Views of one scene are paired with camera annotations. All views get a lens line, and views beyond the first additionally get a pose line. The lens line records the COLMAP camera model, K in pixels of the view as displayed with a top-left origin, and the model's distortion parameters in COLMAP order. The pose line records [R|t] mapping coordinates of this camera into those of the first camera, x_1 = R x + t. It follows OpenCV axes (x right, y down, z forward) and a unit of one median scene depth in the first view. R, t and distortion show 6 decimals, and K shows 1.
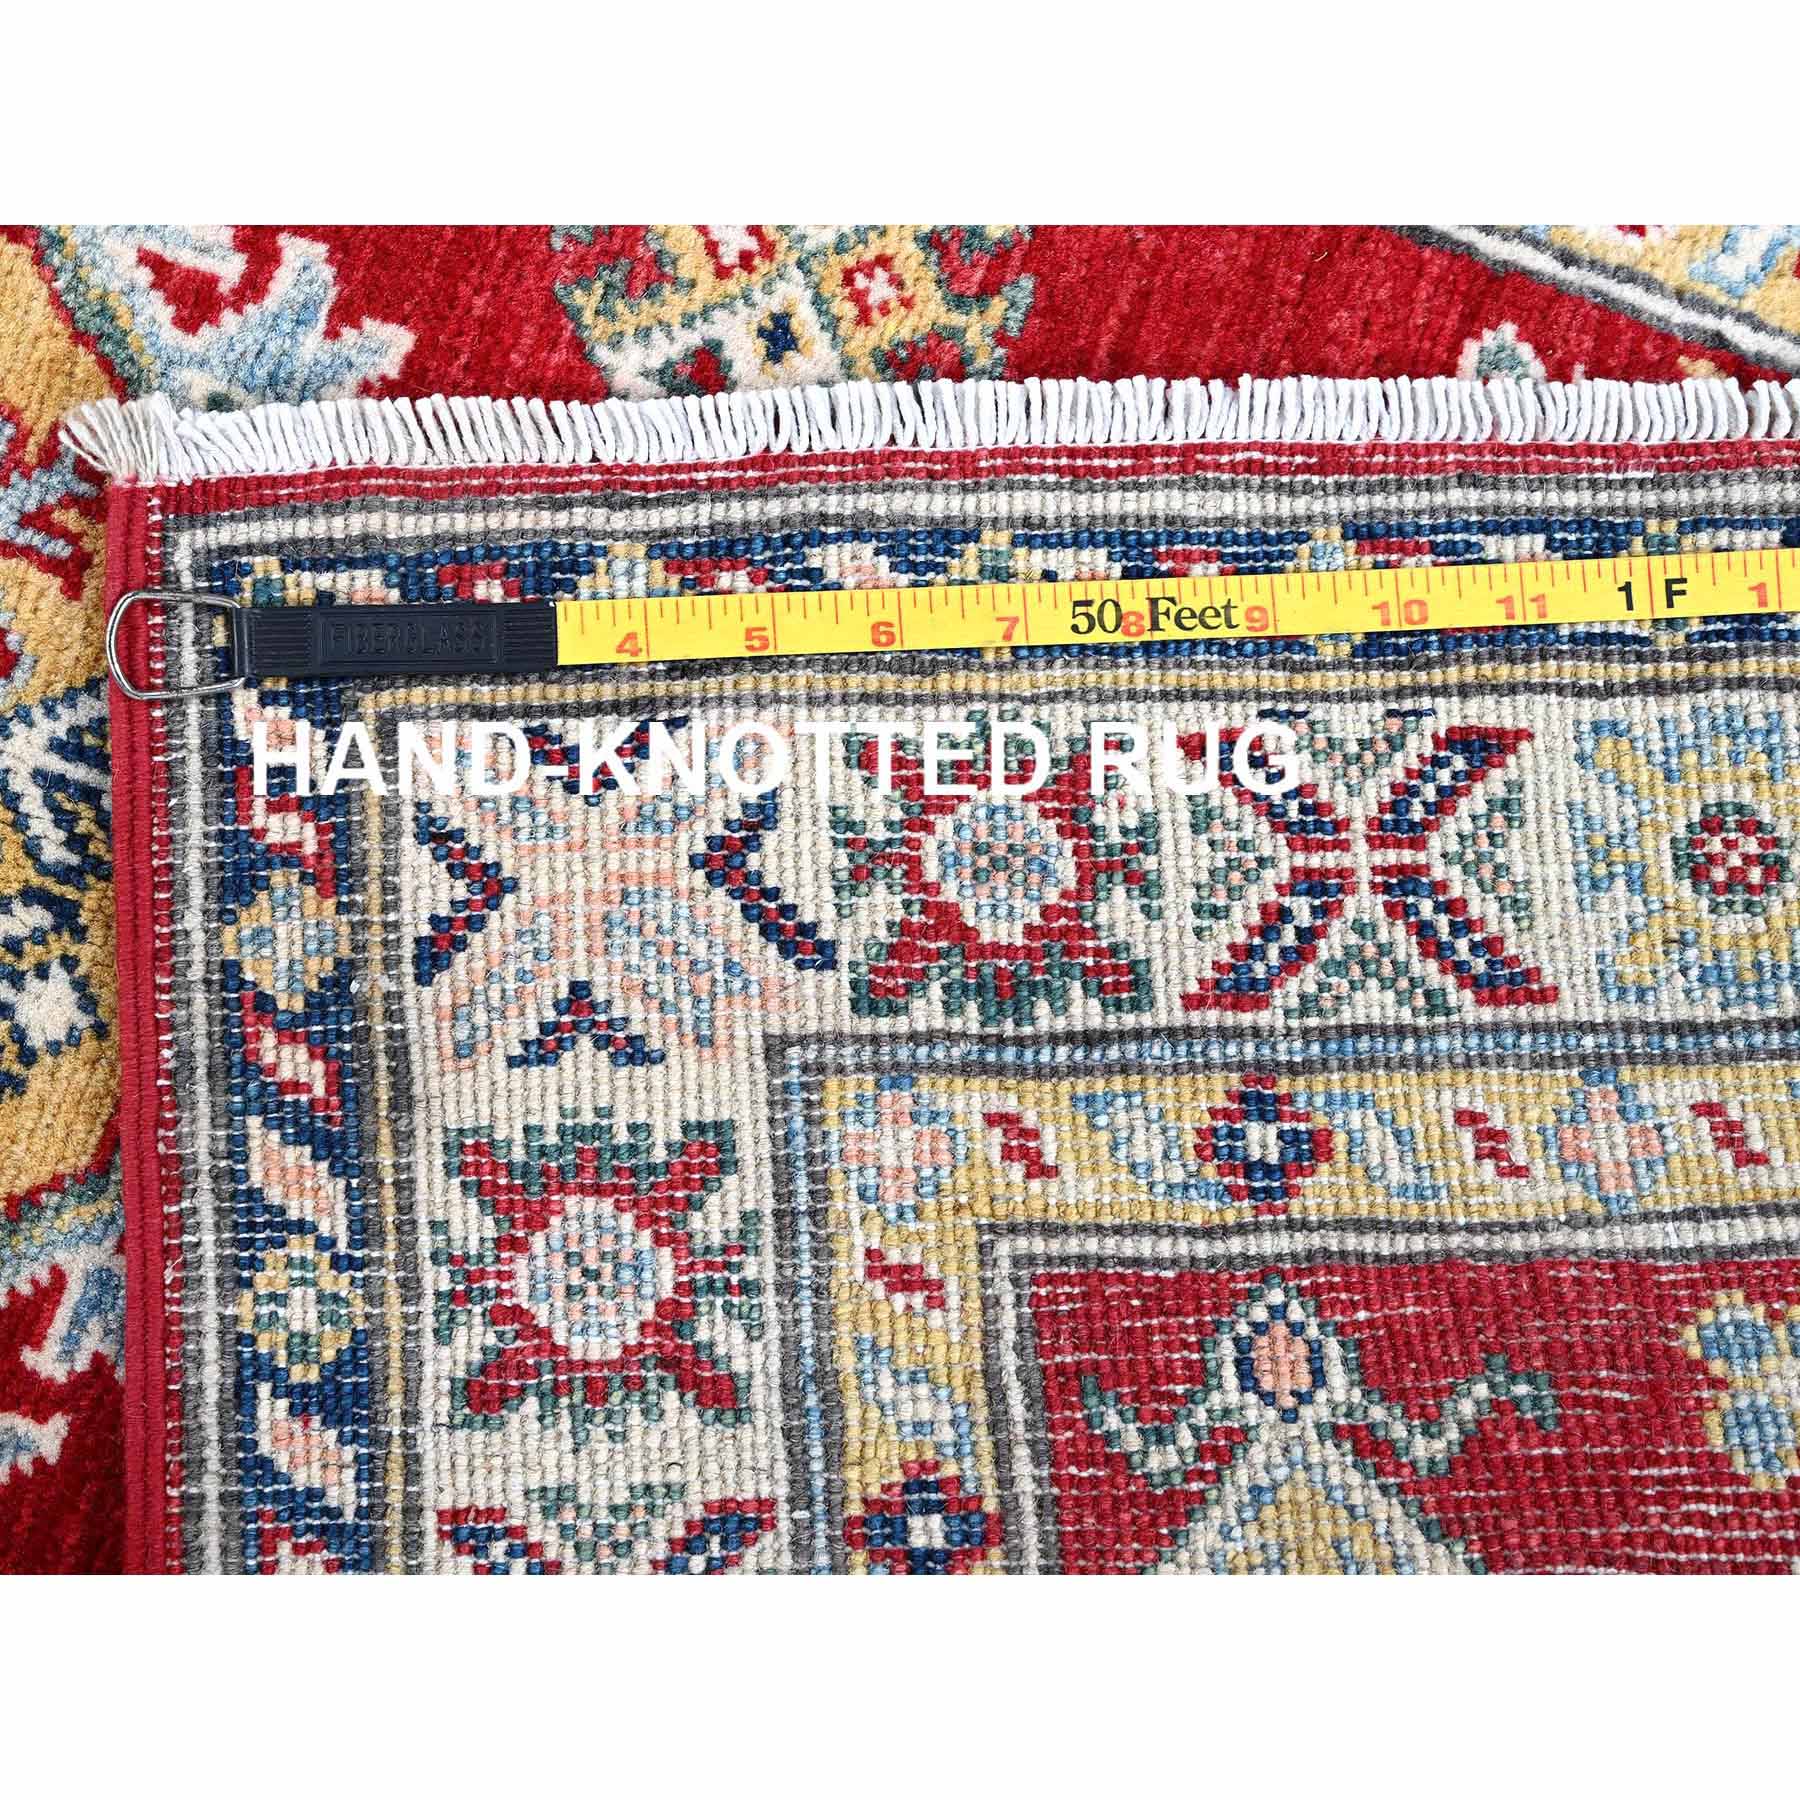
lens RADIAL K [[3294.3, 0, 899.4], [0, 3294.3, 895.9], [0, 0, 1]] dist [0.078598, 0.000000]
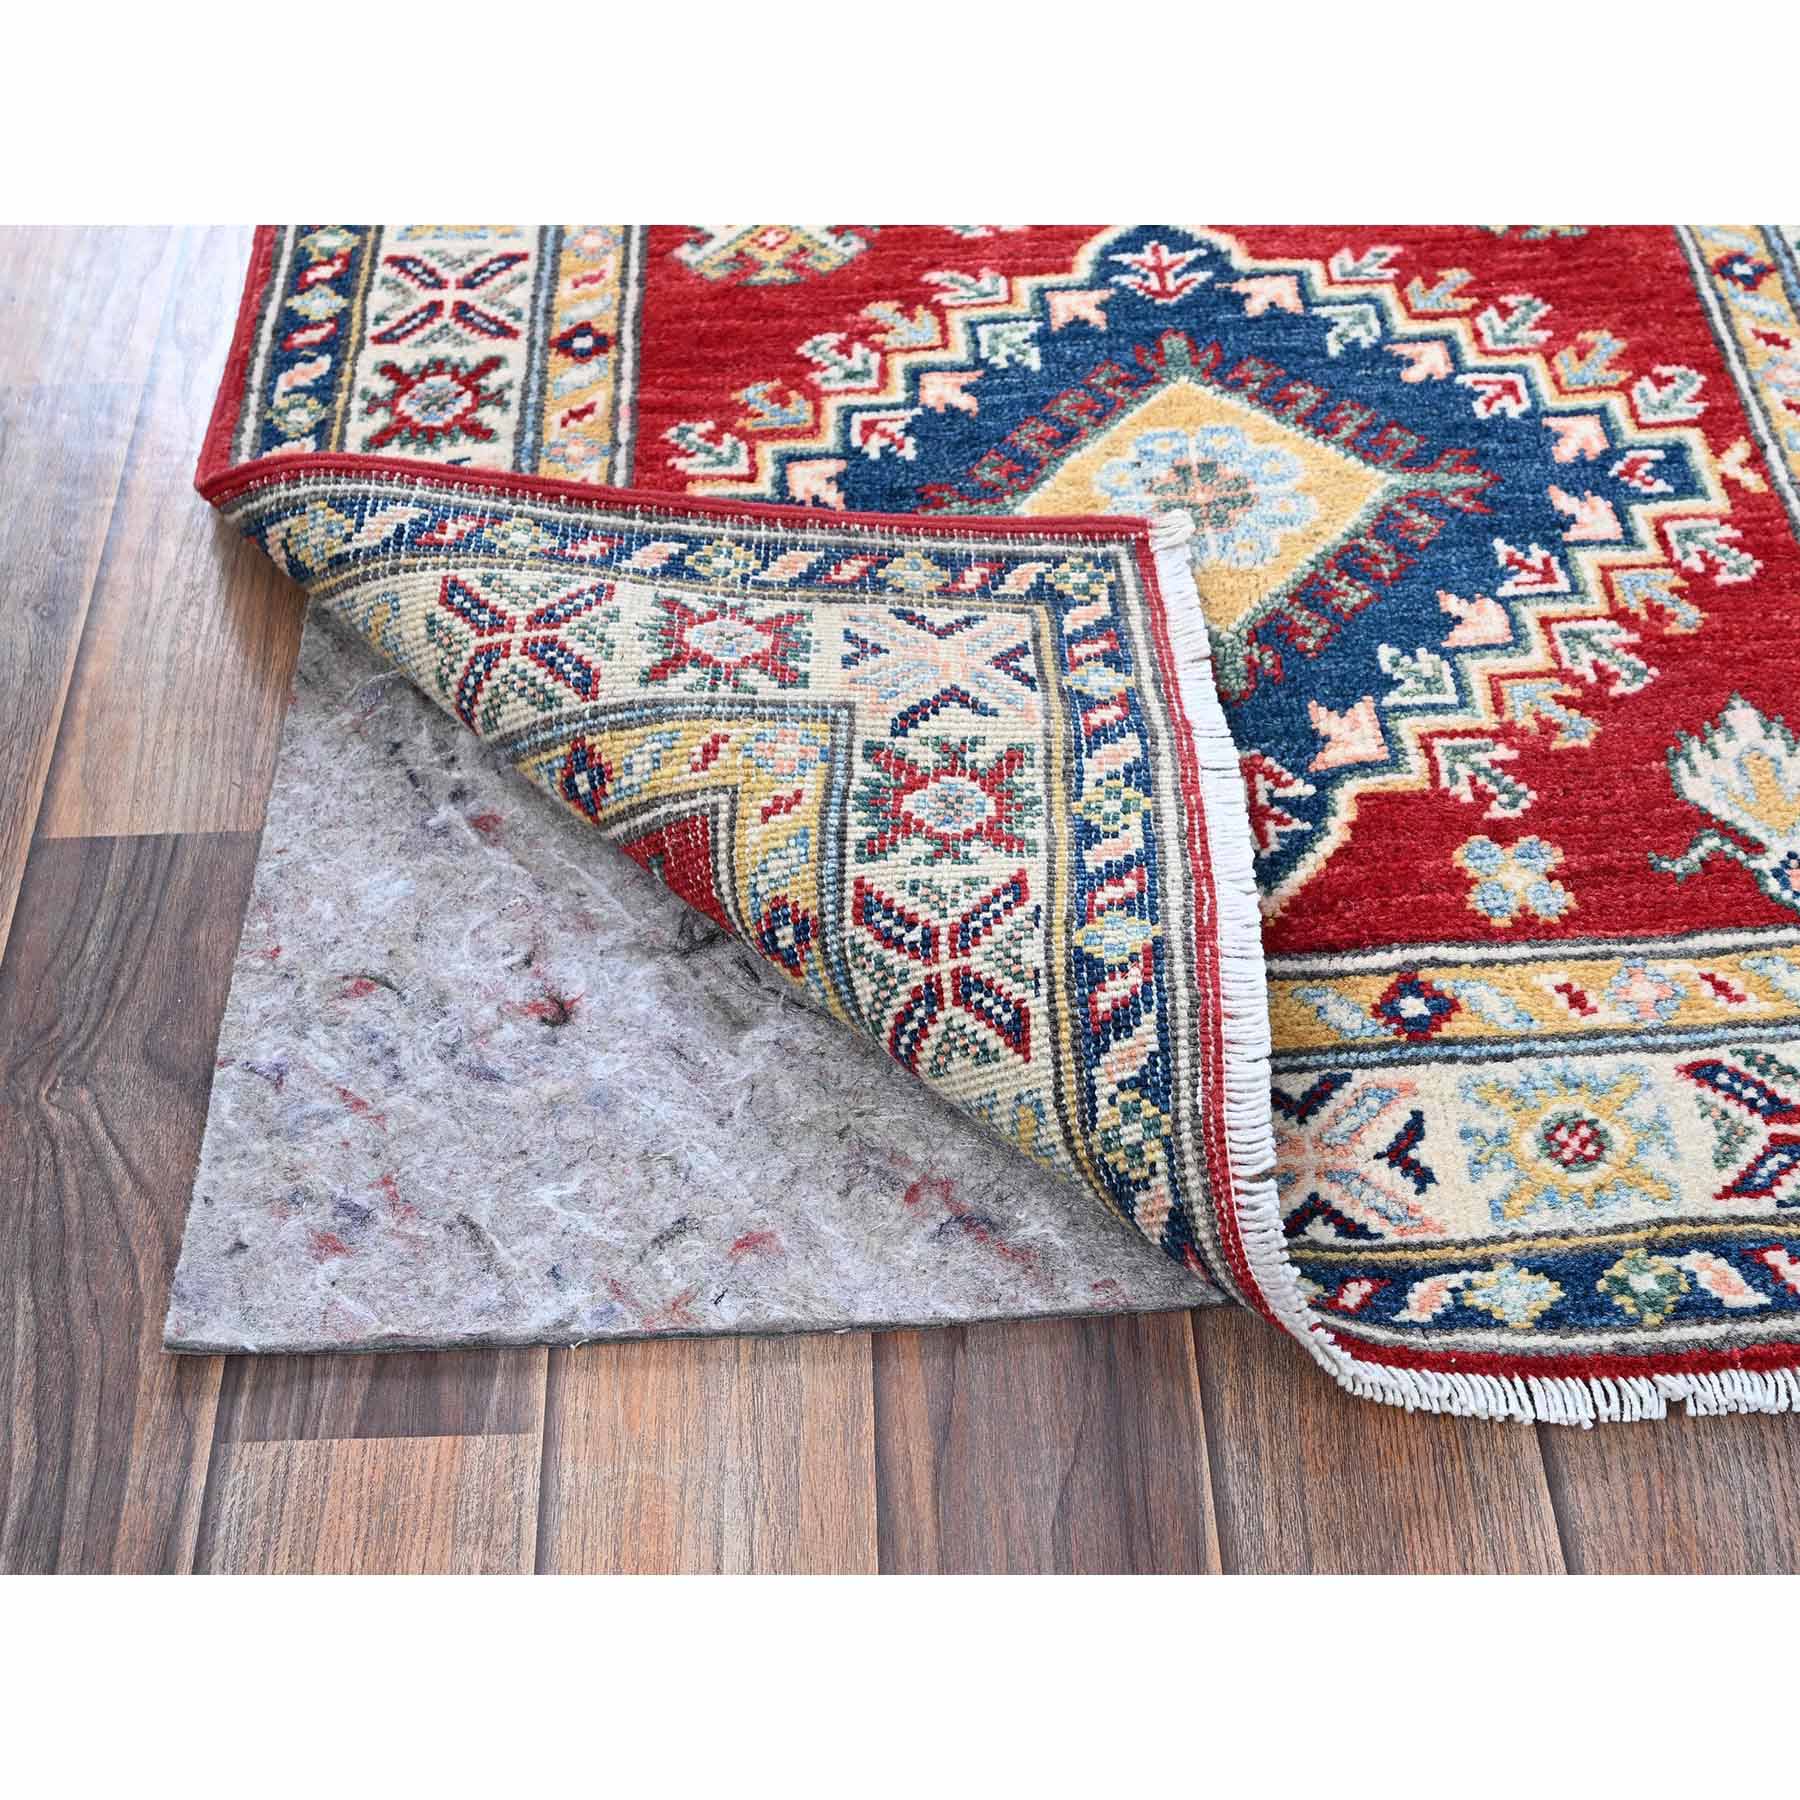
lens RADIAL K [[3294.3, 0, 898.0], [0, 3294.3, 900.0], [0, 0, 1]] dist [0.078598, 0.000000]
pose [[0.026491, 0.982858, 0.182449, -0.193470], [-0.999493, 0.029266, -0.012533, 0.032626], [-0.017658, -0.182025, 0.983135, -0.592310]]
